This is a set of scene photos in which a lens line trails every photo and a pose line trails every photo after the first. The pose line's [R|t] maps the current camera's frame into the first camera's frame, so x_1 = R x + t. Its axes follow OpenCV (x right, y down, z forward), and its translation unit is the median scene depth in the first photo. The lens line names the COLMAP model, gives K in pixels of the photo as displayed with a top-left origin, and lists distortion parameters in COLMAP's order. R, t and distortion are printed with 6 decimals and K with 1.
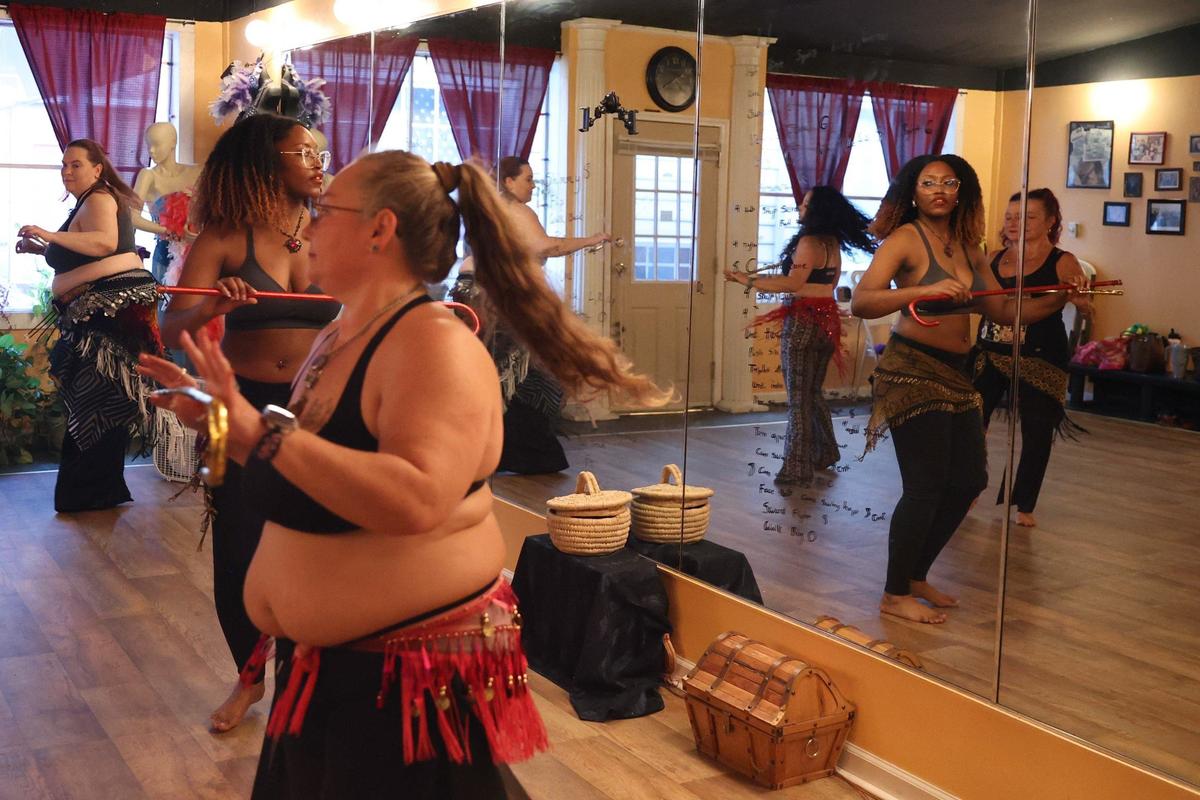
lens RADIAL K [[1524.7, 0, 599.8], [0, 1524.7, 294.8], [0, 0, 1]] dist [-0.166927, 0.426730]
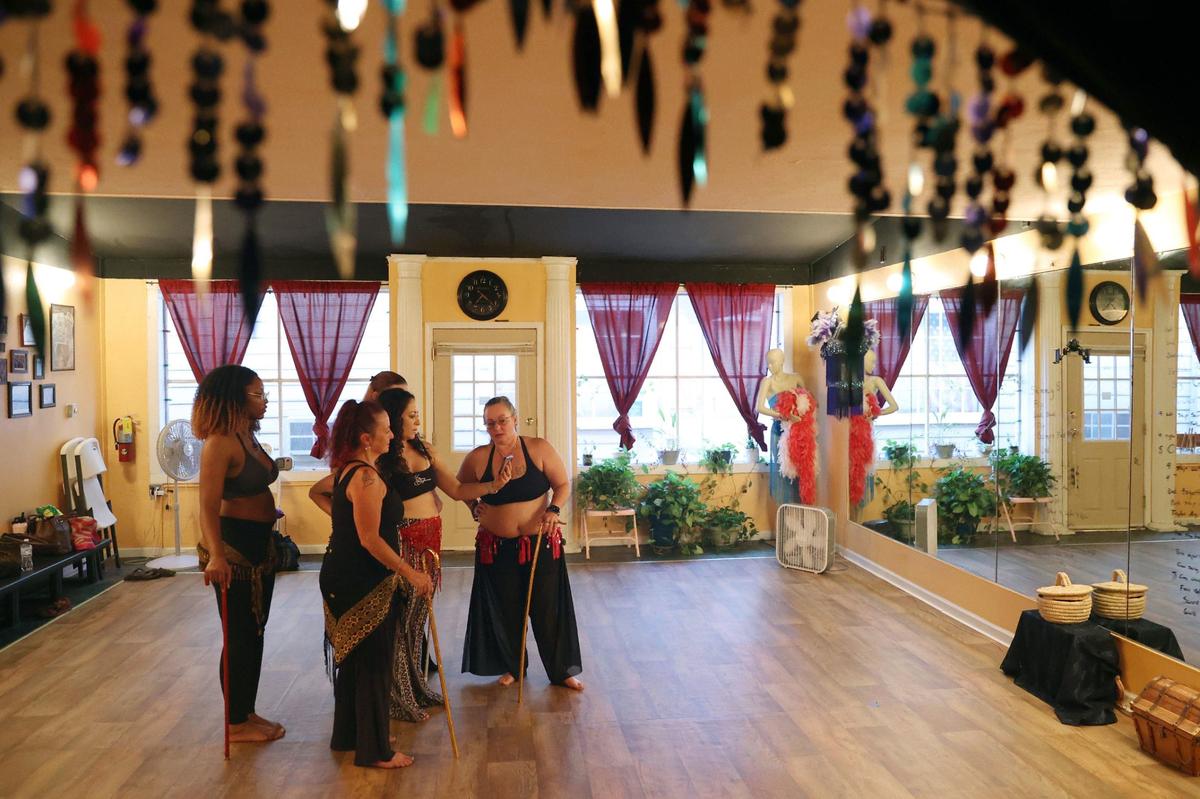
lens RADIAL K [[1049.5, 0, 600.0], [0, 1049.5, 399.5], [0, 0, 1]] dist [-0.115094, 0.117811]
pose [[0.917021, -0.020347, -0.398320, -0.020453], [0.006303, 0.999312, -0.036538, -0.032020], [0.398790, 0.030995, 0.916518, -0.216328]]
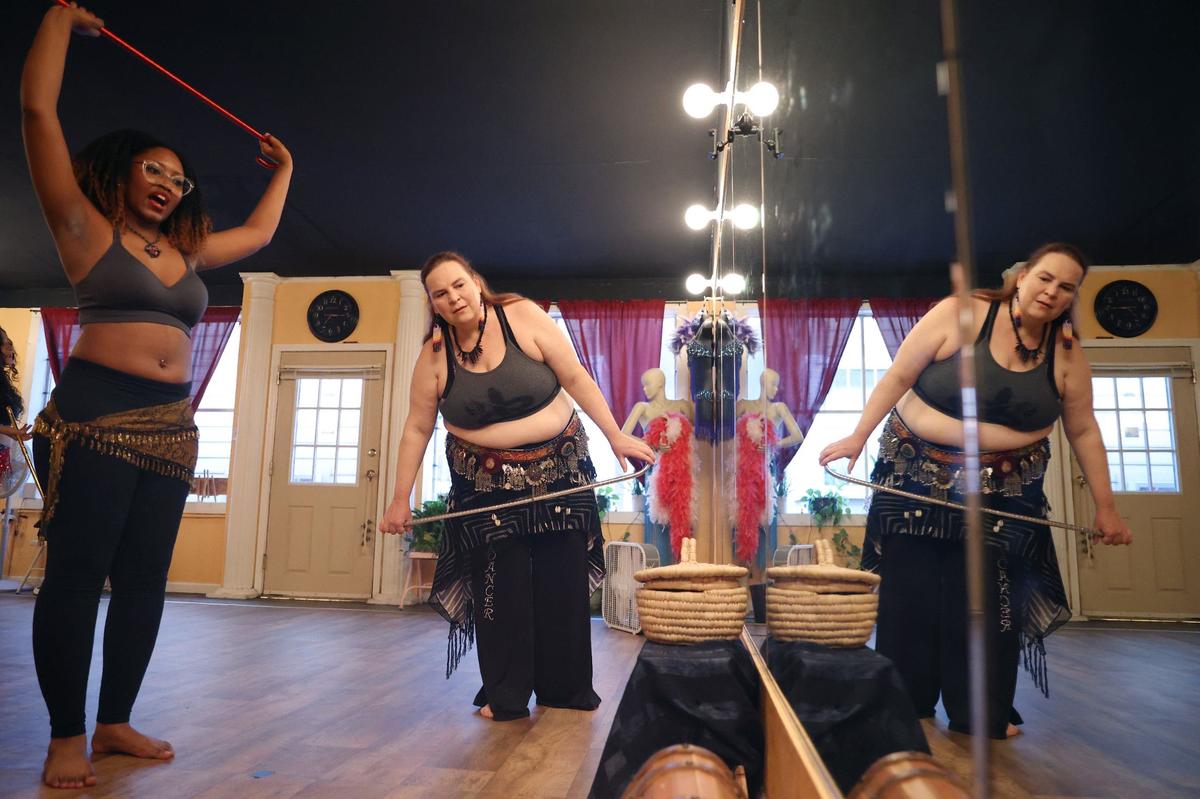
lens RADIAL K [[862.4, 0, 563.2], [0, 862.4, 402.3], [0, 0, 1]] dist [-0.055586, 0.055504]
pose [[0.776579, -0.103706, -0.621426, 0.227498], [-0.038914, 0.976580, -0.211605, 0.147697], [0.628817, 0.188510, 0.754356, 0.629430]]
